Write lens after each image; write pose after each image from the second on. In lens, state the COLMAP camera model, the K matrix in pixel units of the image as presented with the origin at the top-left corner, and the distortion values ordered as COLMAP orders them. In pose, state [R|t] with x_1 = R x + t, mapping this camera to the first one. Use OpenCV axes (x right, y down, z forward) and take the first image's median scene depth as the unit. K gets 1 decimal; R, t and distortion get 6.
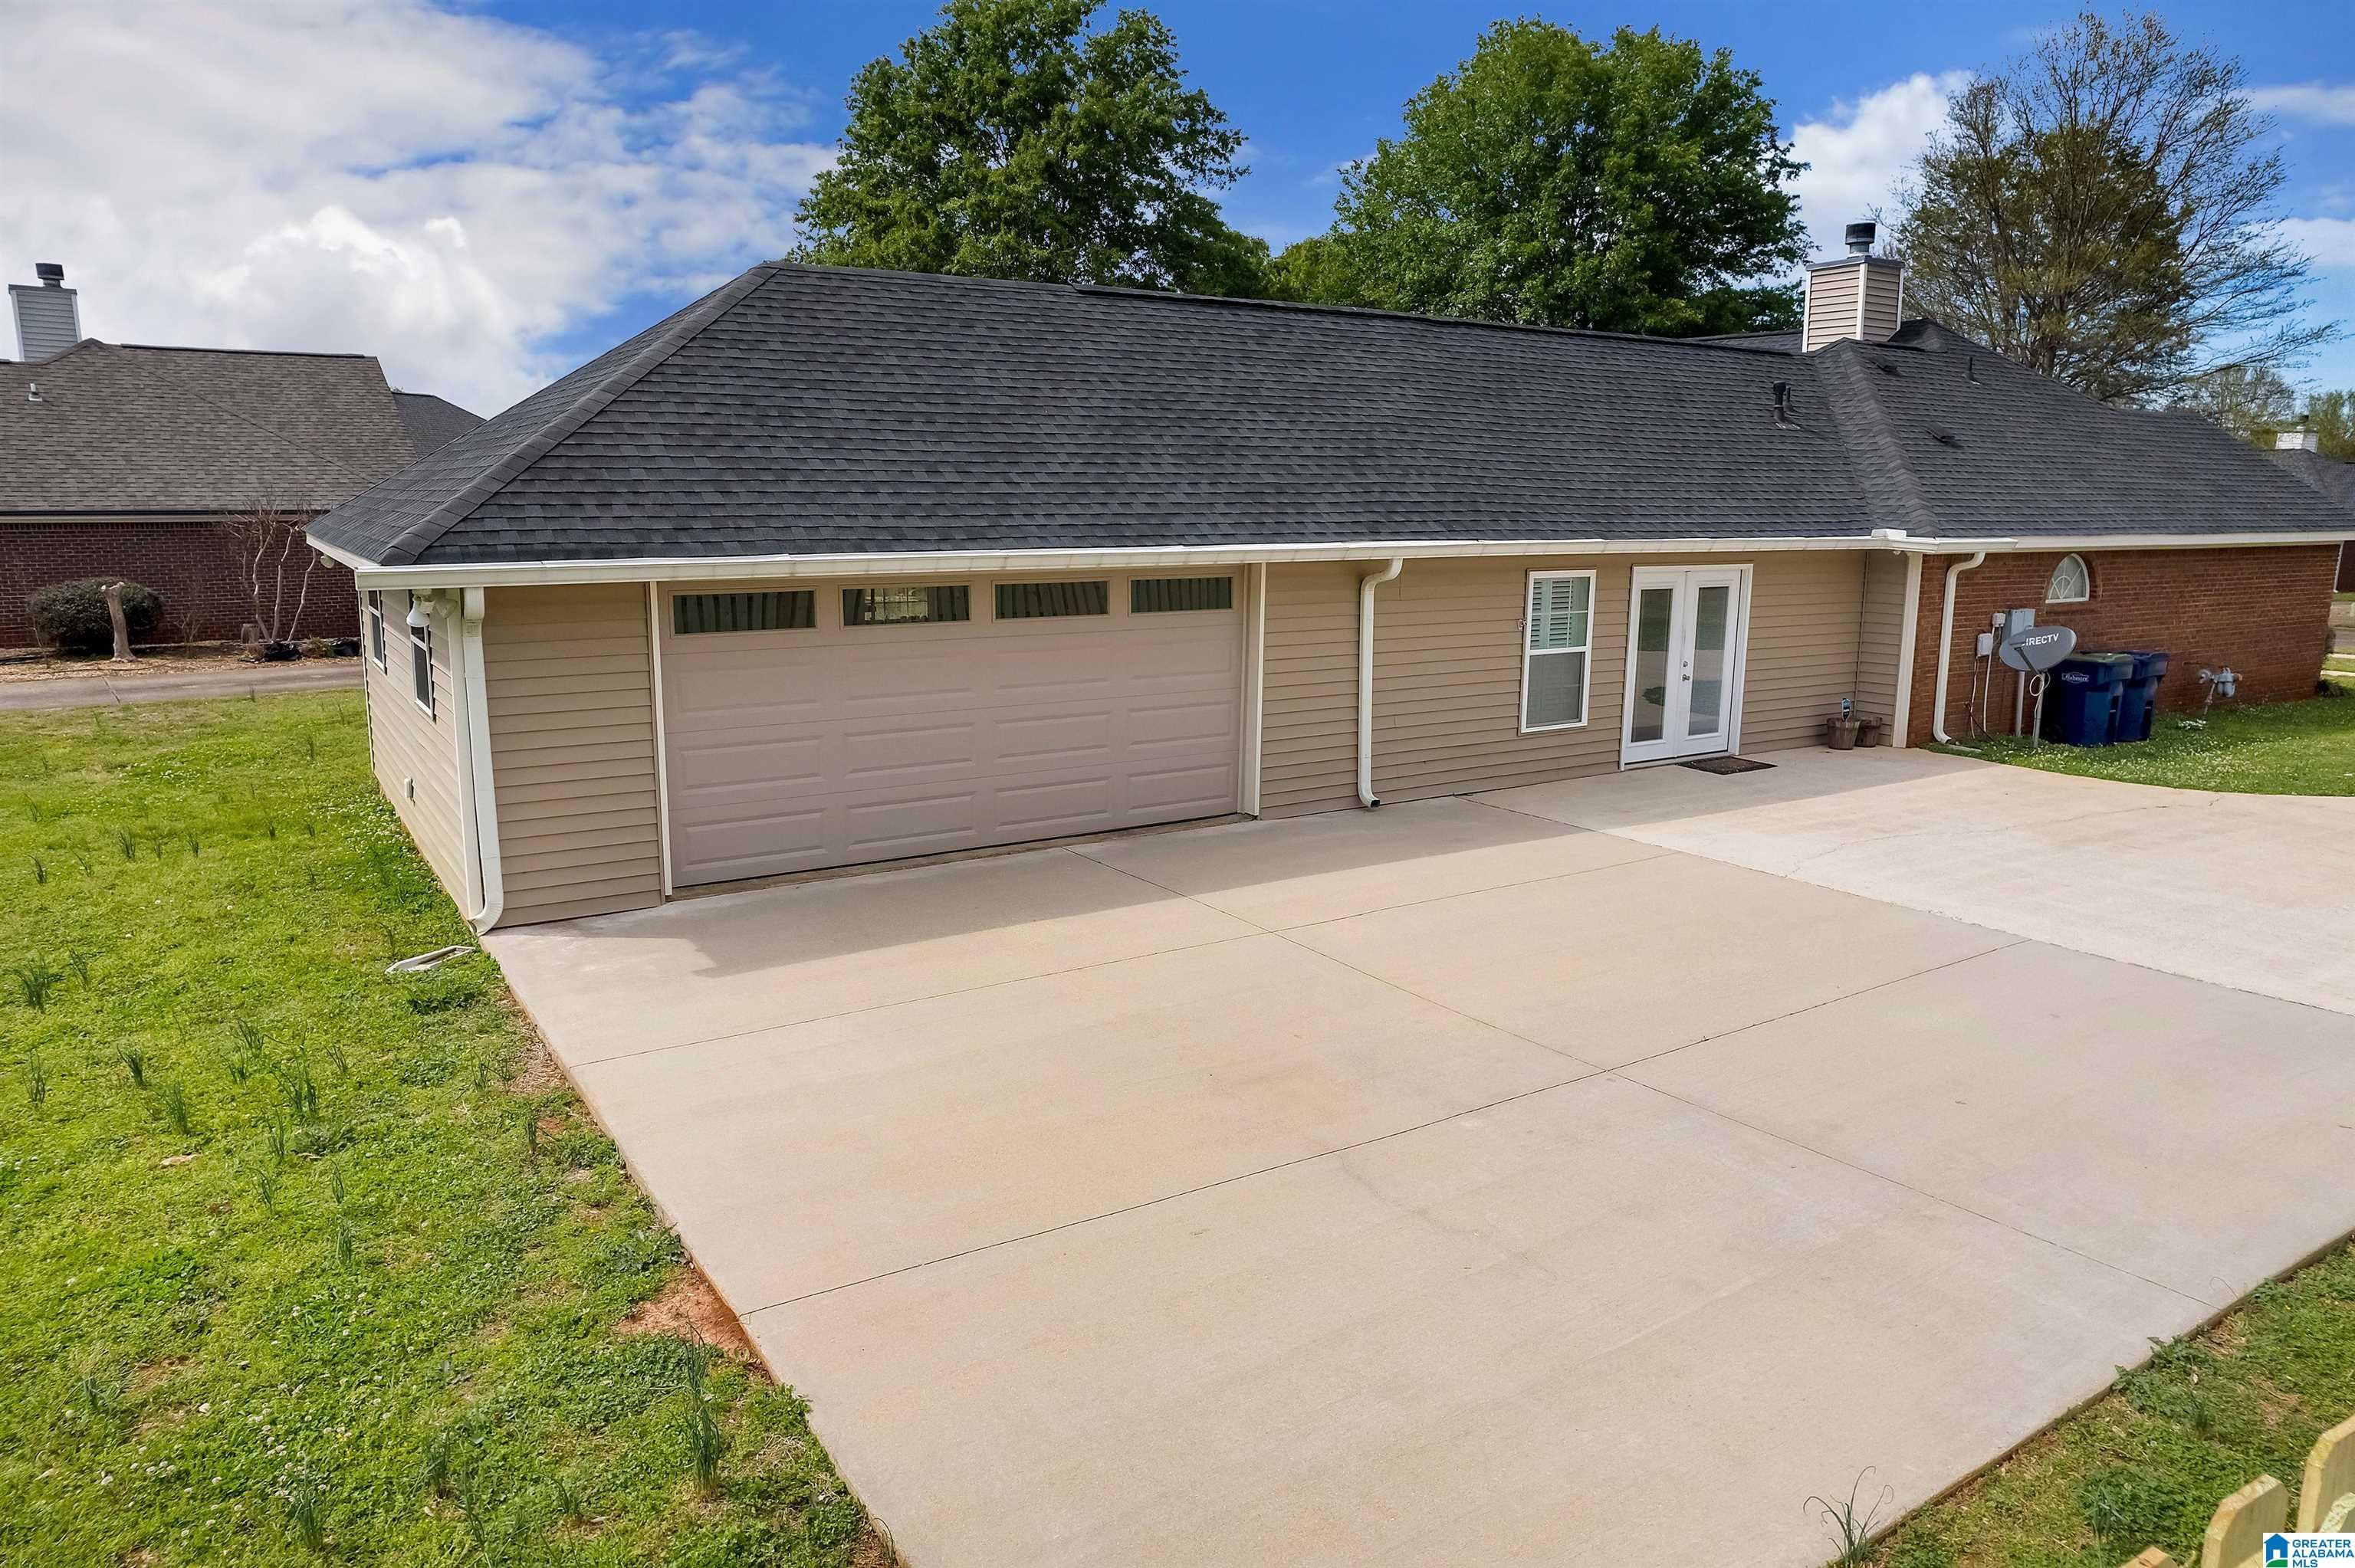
lens RADIAL K [[1531.5, 0, 1183.2], [0, 1531.5, 781.0], [0, 0, 1]] dist [-0.066837, 0.059648]
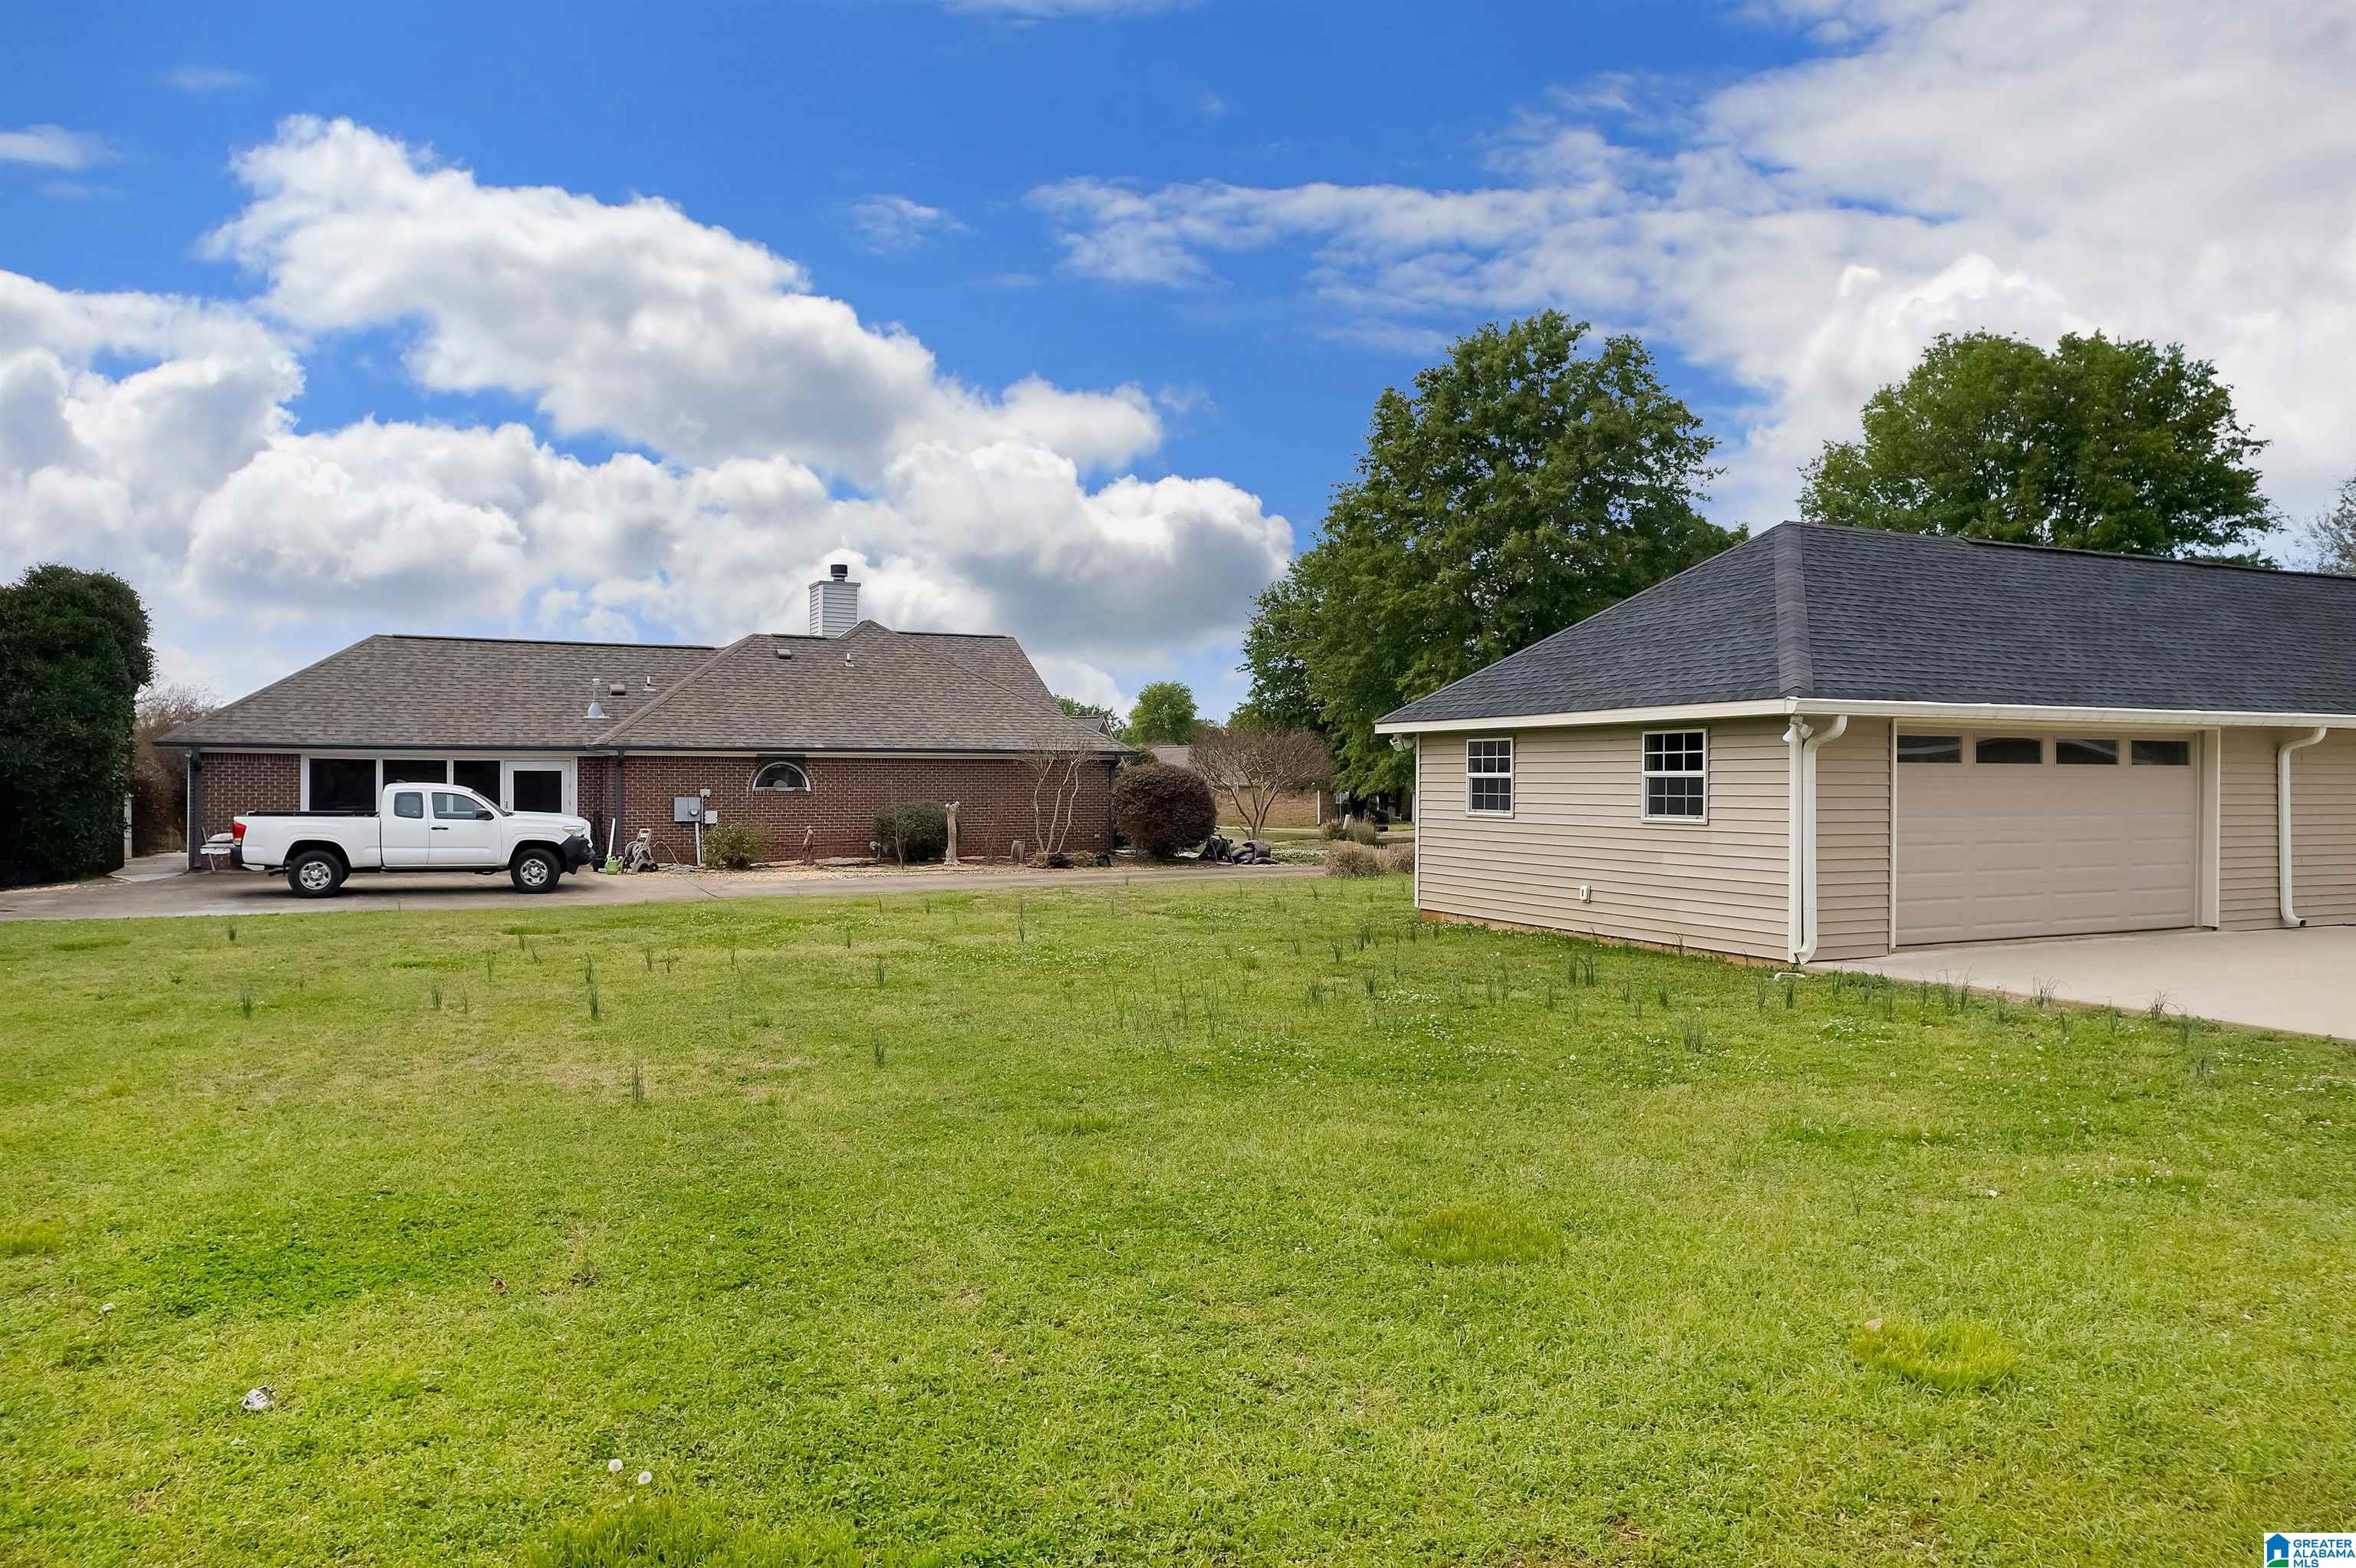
lens RADIAL K [[1532.2, 0, 1183.7], [0, 1532.2, 781.0], [0, 0, 1]] dist [-0.066837, 0.059648]
pose [[0.986815, -0.006471, -0.161723, -0.270458], [-0.024615, 0.981578, -0.189470, 0.073452], [0.159969, 0.190952, 0.968477, -0.168366]]
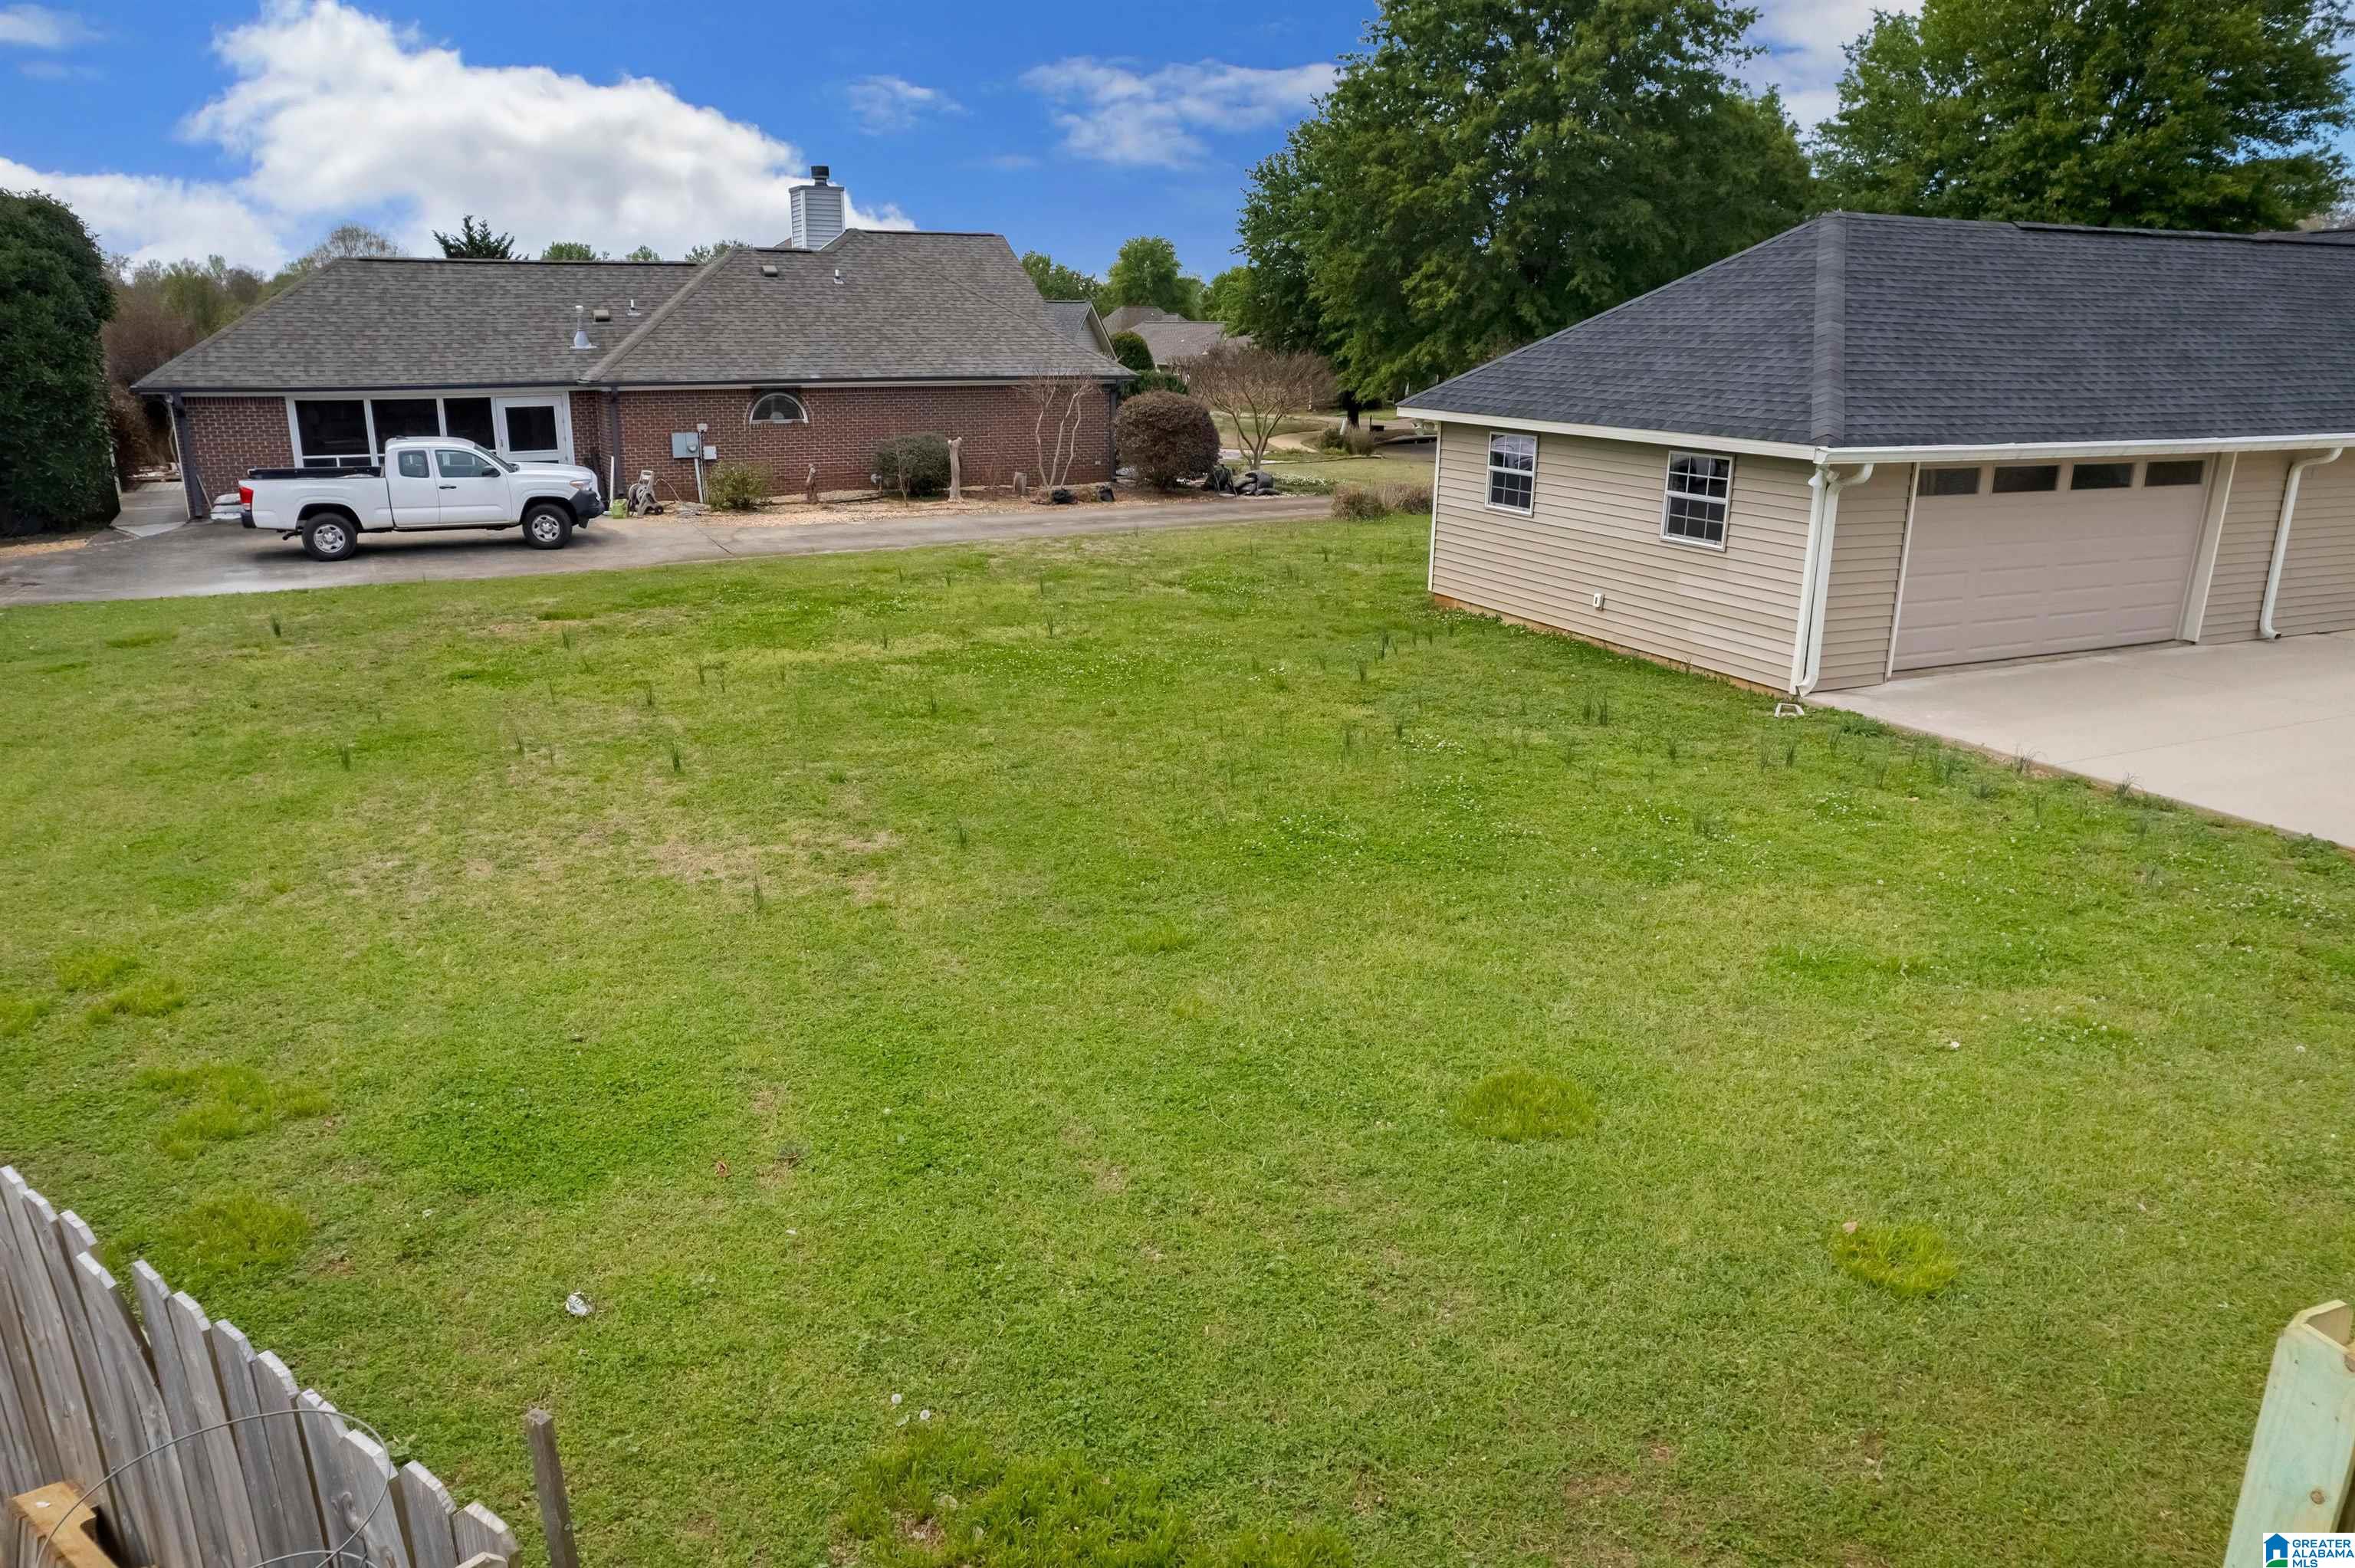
lens RADIAL K [[1547.3, 0, 1188.1], [0, 1547.3, 775.9], [0, 0, 1]] dist [-0.073068, 0.069949]
pose [[0.989285, 0.042836, -0.139570, -0.286153], [-0.030593, 0.995587, 0.088715, 0.021897], [0.142755, -0.083494, 0.986230, -0.199342]]
